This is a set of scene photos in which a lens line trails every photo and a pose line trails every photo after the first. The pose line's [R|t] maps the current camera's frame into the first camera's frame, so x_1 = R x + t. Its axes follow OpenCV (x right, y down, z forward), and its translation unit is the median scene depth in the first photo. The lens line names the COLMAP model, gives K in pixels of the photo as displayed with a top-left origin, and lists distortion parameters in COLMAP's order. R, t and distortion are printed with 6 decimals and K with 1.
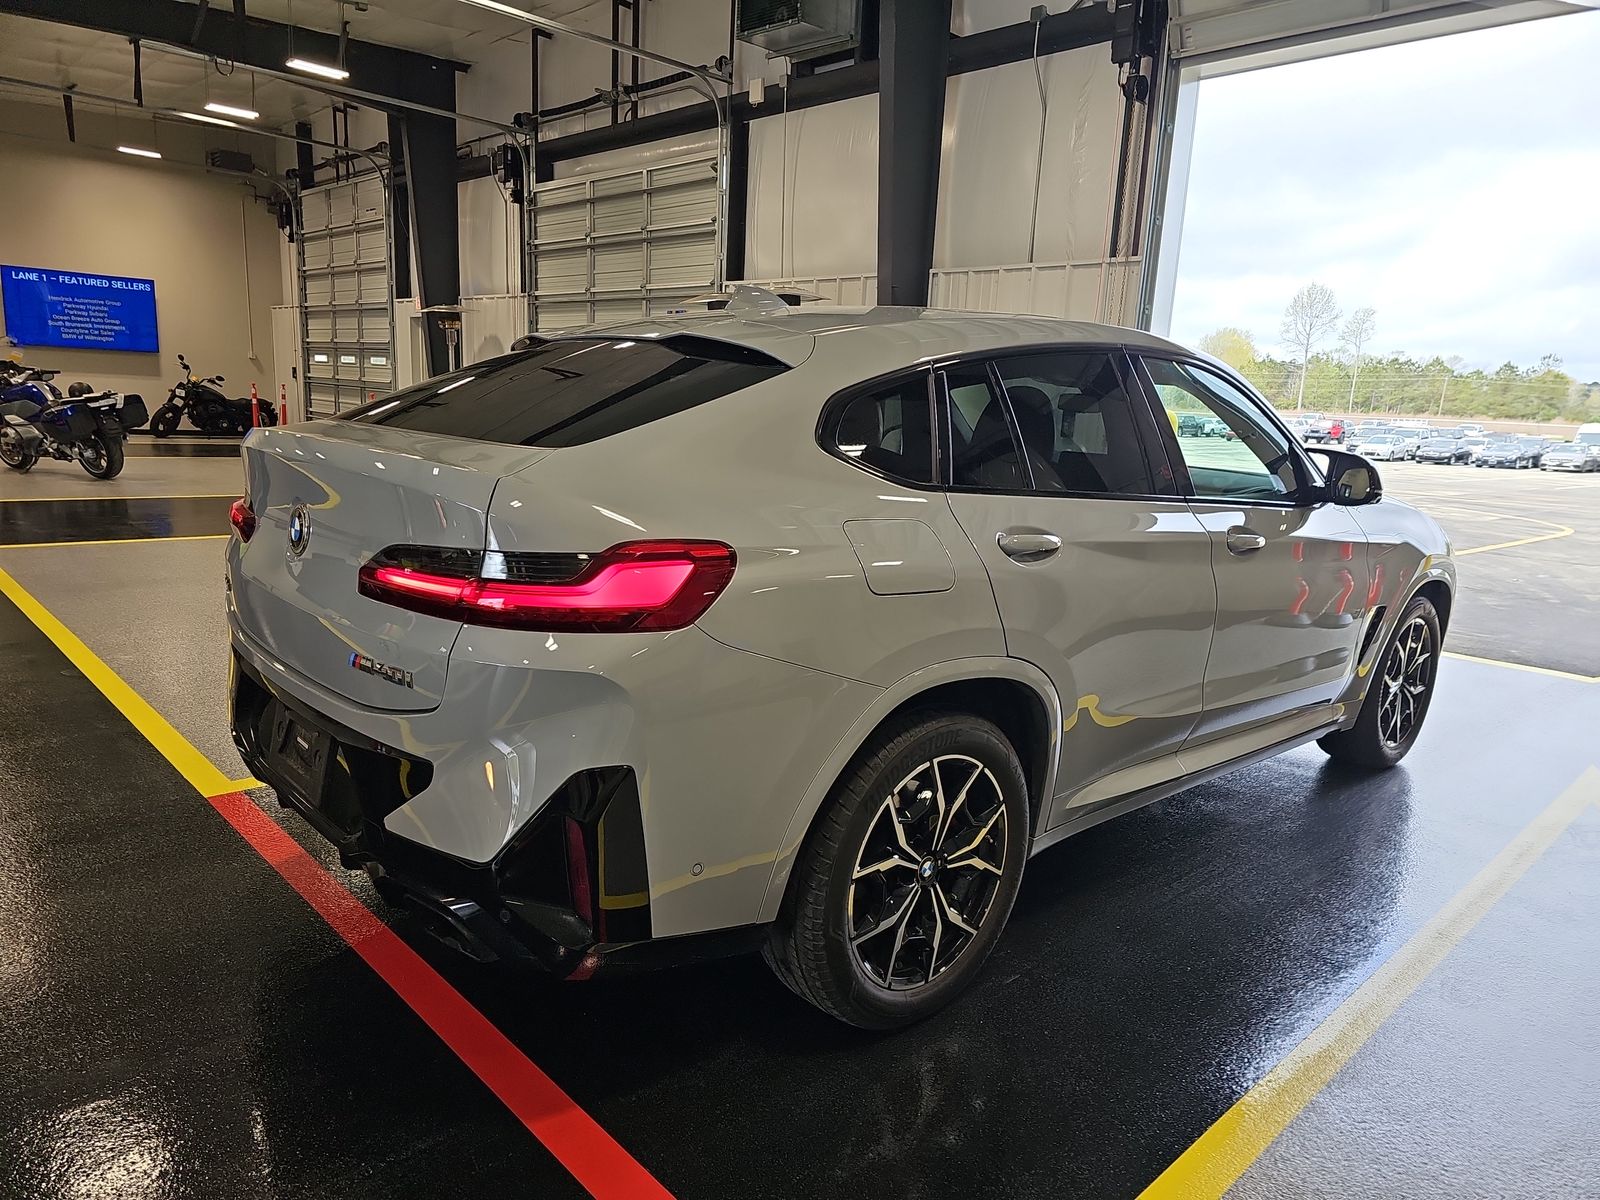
lens RADIAL K [[1069.8, 0, 807.0], [0, 1069.8, 599.8], [0, 0, 1]] dist [0.051758, -0.040759]
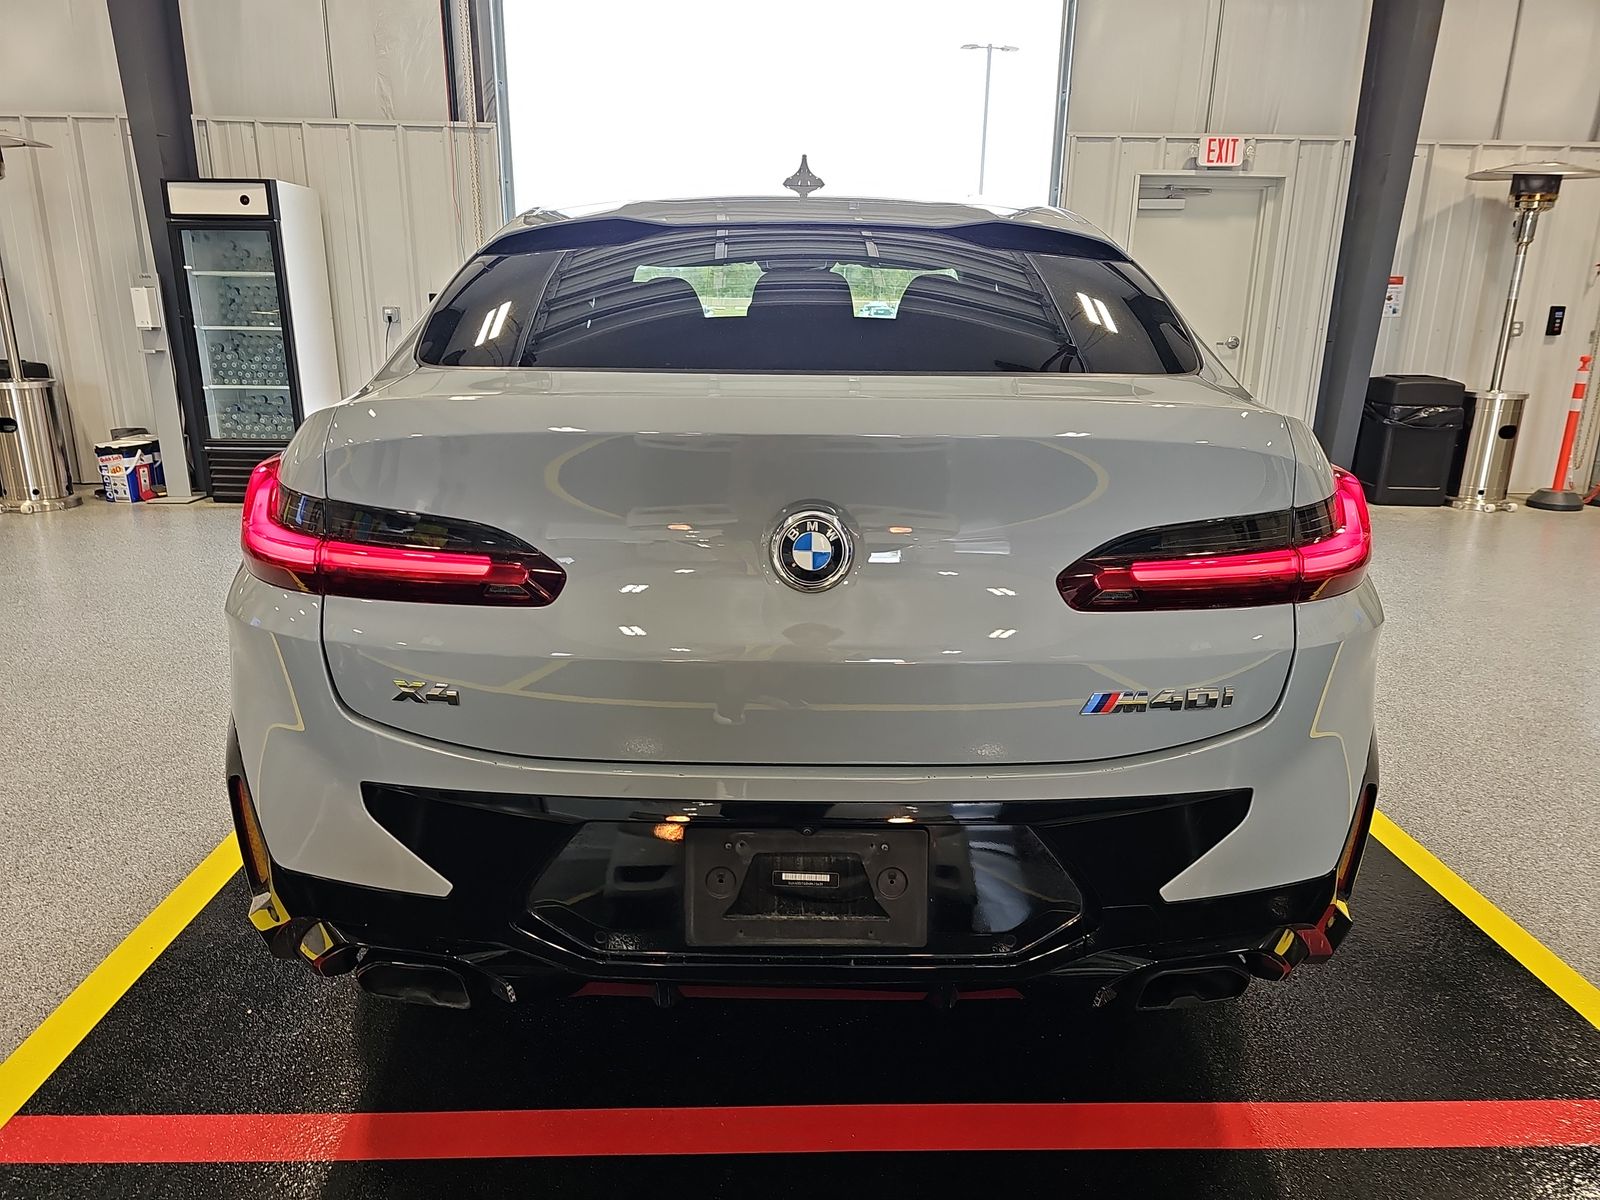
lens RADIAL K [[1069.8, 0, 807.0], [0, 1069.8, 599.8], [0, 0, 1]] dist [0.051758, -0.040759]
pose [[0.665431, -0.239769, 0.706904, -0.260019], [0.161682, 0.970824, 0.177089, -0.041799], [-0.728739, -0.003547, 0.684782, 0.166001]]
